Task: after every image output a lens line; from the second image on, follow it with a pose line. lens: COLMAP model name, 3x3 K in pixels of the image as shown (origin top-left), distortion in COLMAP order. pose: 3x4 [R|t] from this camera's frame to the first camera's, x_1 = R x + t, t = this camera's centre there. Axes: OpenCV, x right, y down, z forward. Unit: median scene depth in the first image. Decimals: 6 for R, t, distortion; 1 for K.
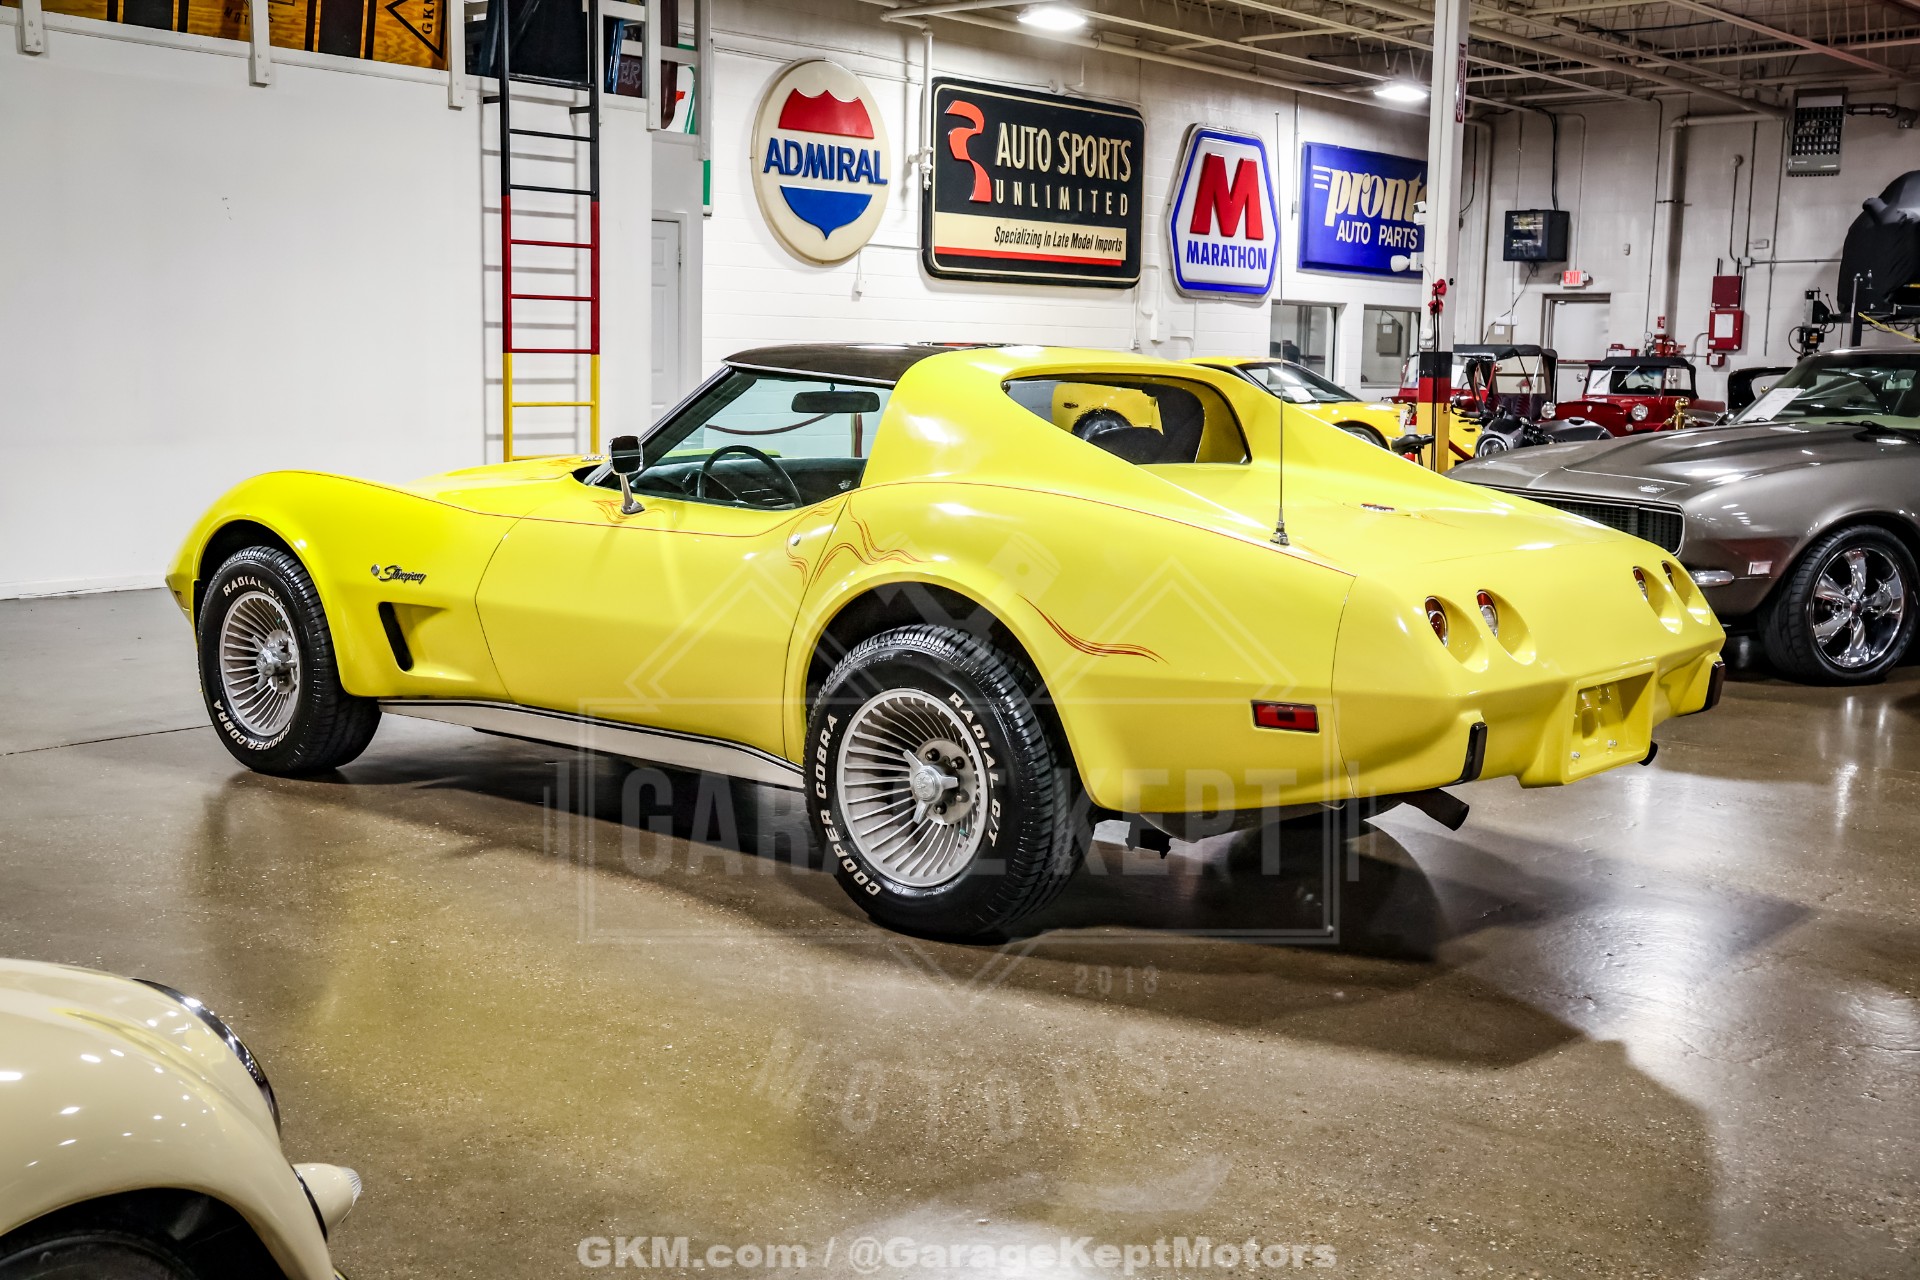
lens RADIAL K [[2145.9, 0, 950.0], [0, 2145.9, 643.6], [0, 0, 1]] dist [-0.043678, 0.294415]
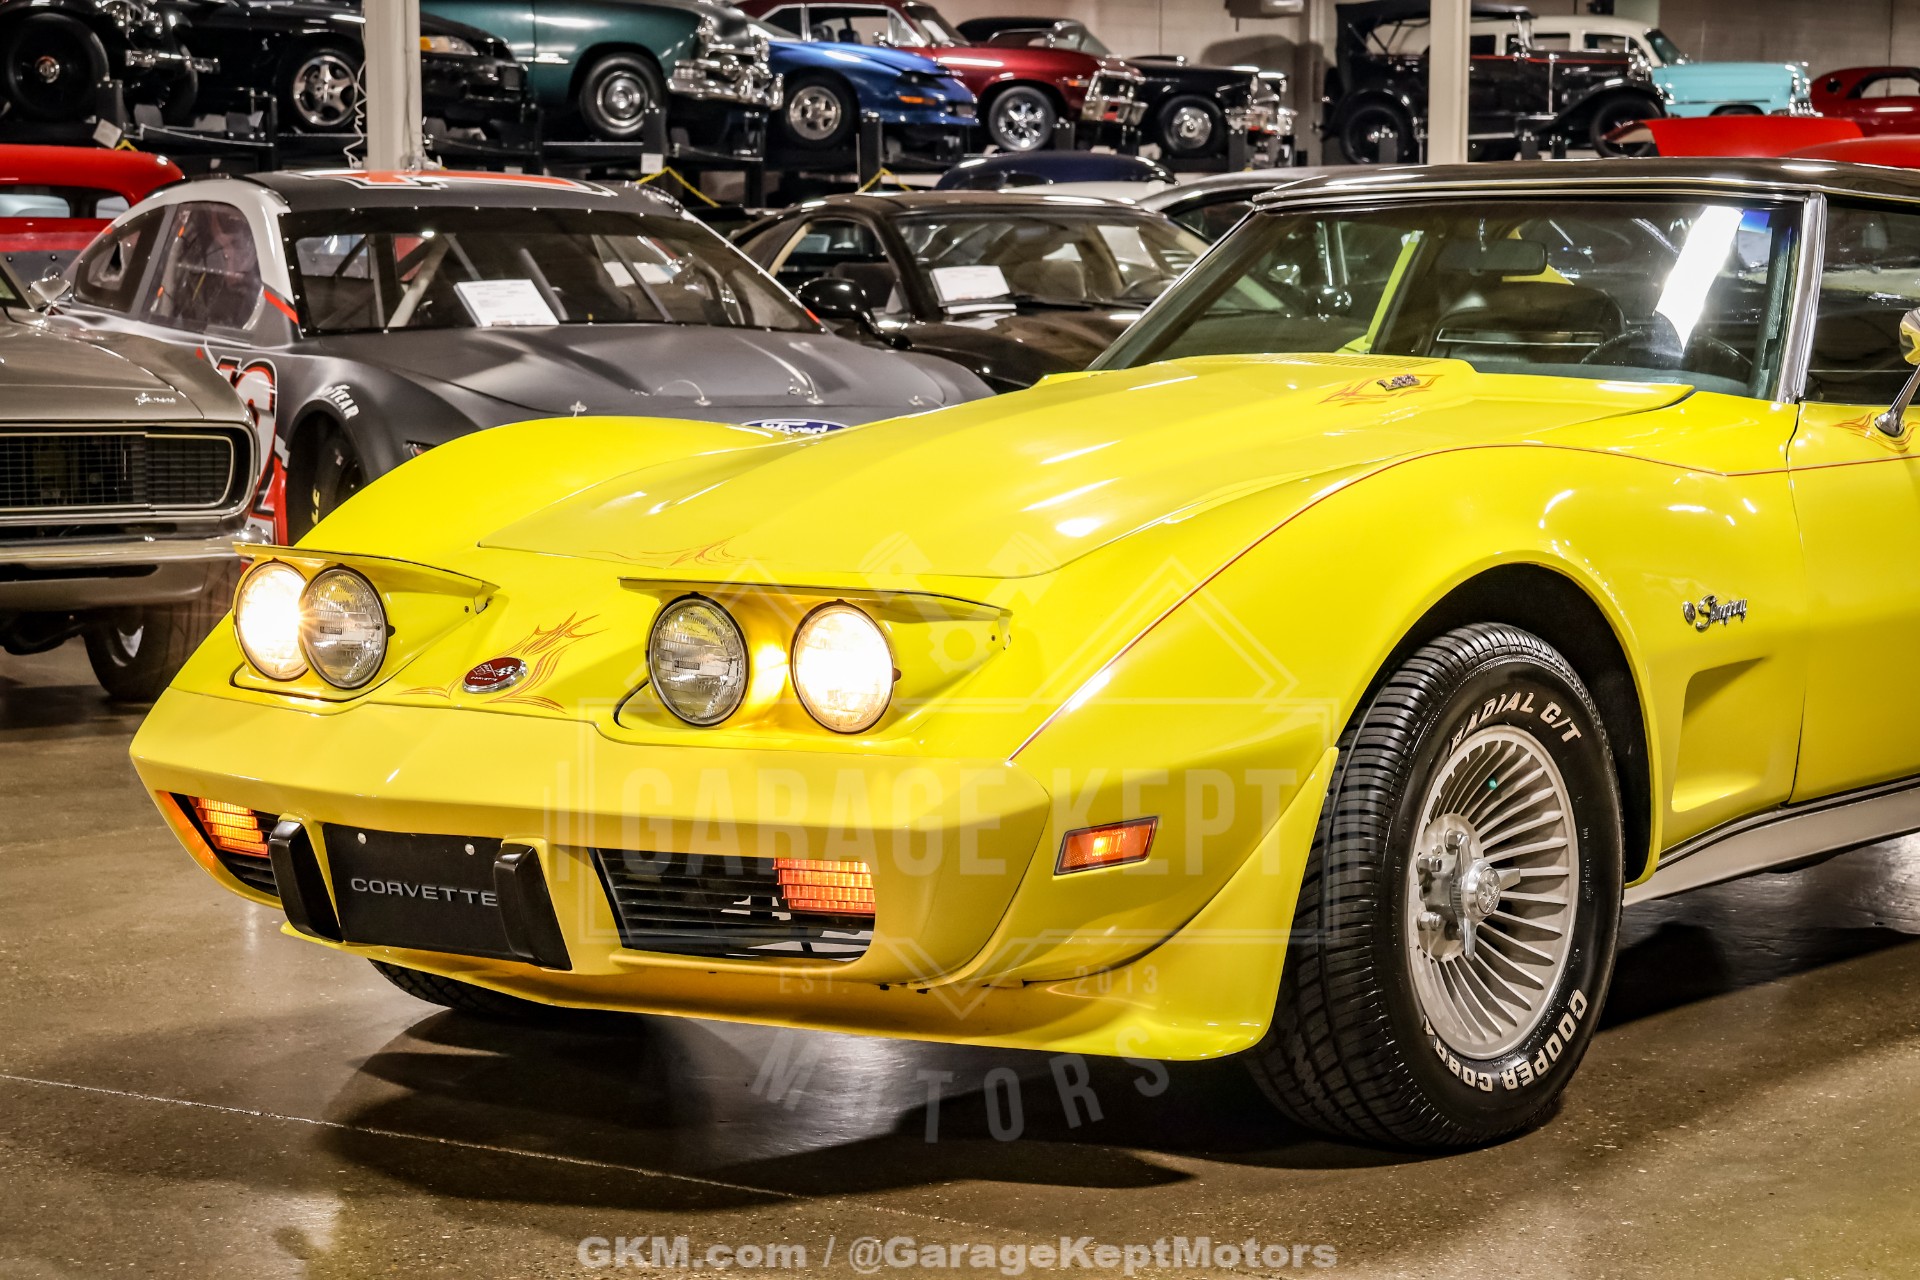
lens RADIAL K [[4249.9, 0, 950.5], [0, 4249.9, 640.1], [0, 0, 1]] dist [0.317691, 0.877397]
pose [[-0.044645, -0.111014, 0.992816, -0.588592], [0.134047, 0.984154, 0.116073, -0.078569], [-0.989969, 0.138266, -0.029056, 0.562744]]
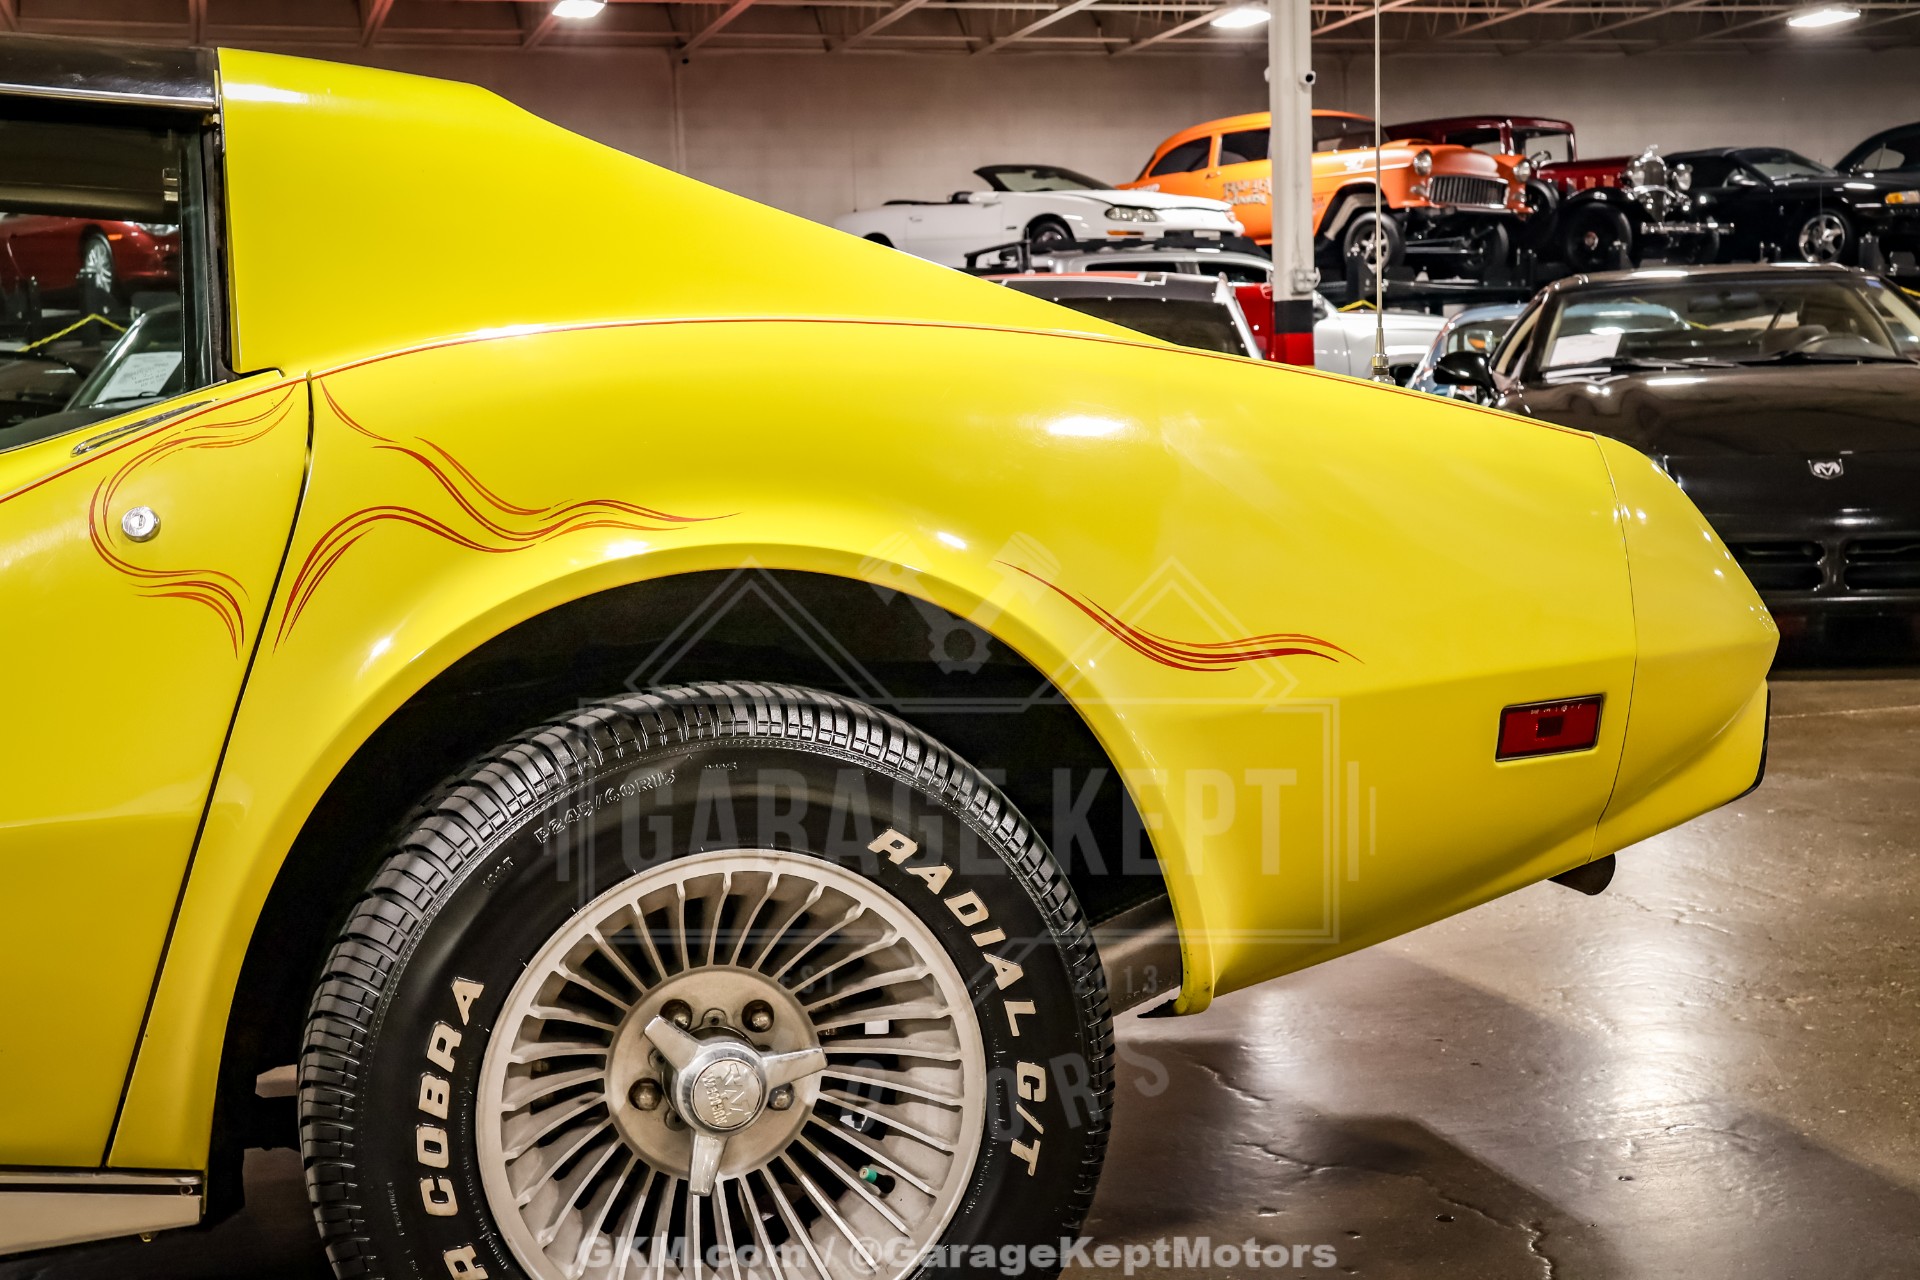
lens RADIAL K [[2458.1, 0, 956.0], [0, 2458.1, 642.6], [0, 0, 1]] dist [0.024840, 0.394721]
pose [[0.553251, -0.118369, 0.824562, -0.129702], [0.154948, 0.987201, 0.037751, -0.009504], [-0.818477, 0.106878, 0.564511, 0.260043]]
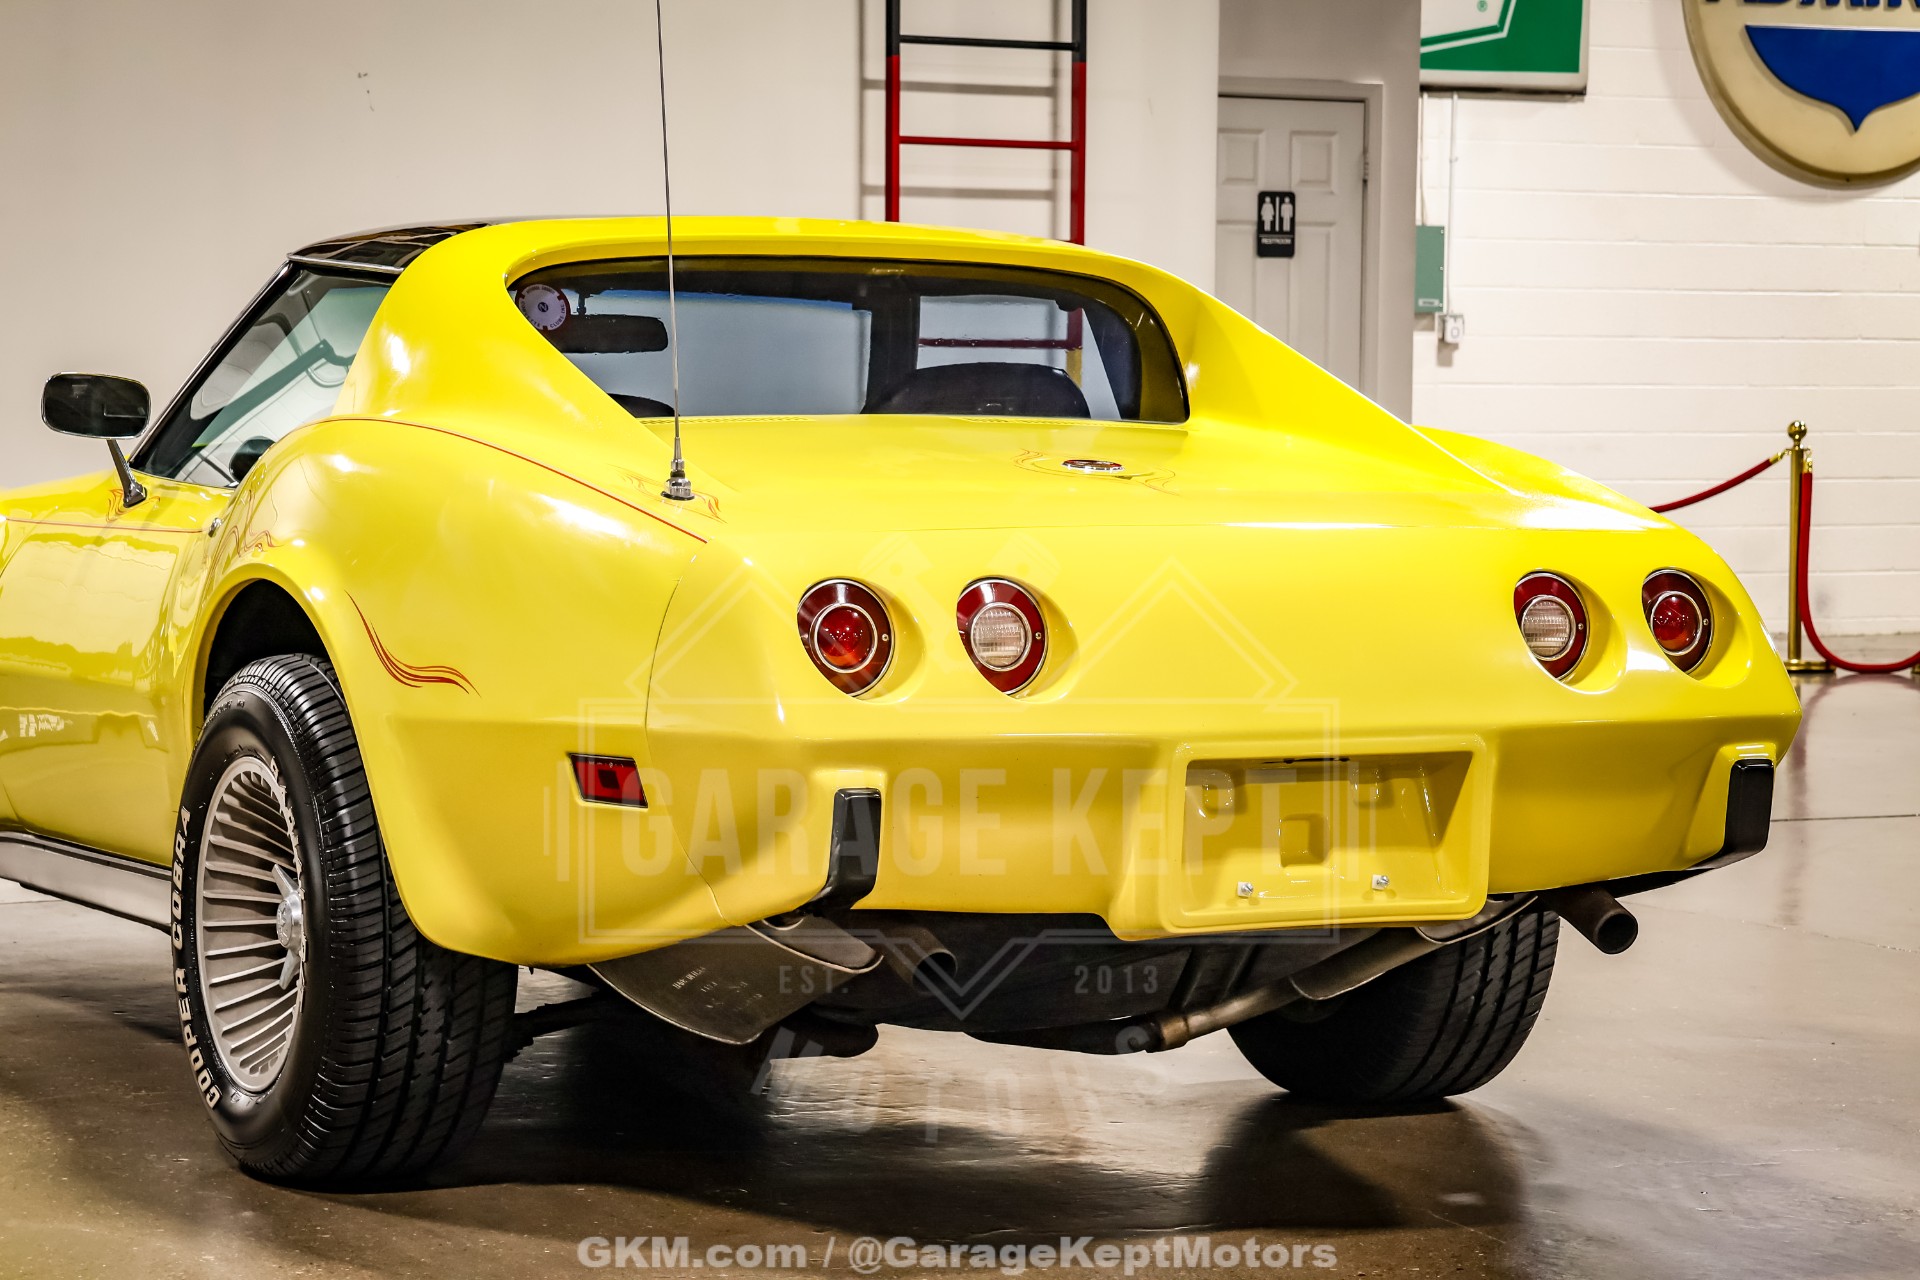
lens RADIAL K [[4510.8, 0, 963.4], [0, 4510.8, 641.0], [0, 0, 1]] dist [0.360899, 0.671879]
pose [[0.923045, 0.006312, -0.384640, 0.240564], [-0.041053, 0.995772, -0.082177, 0.031261], [0.382495, 0.091643, 0.919402, -0.037634]]
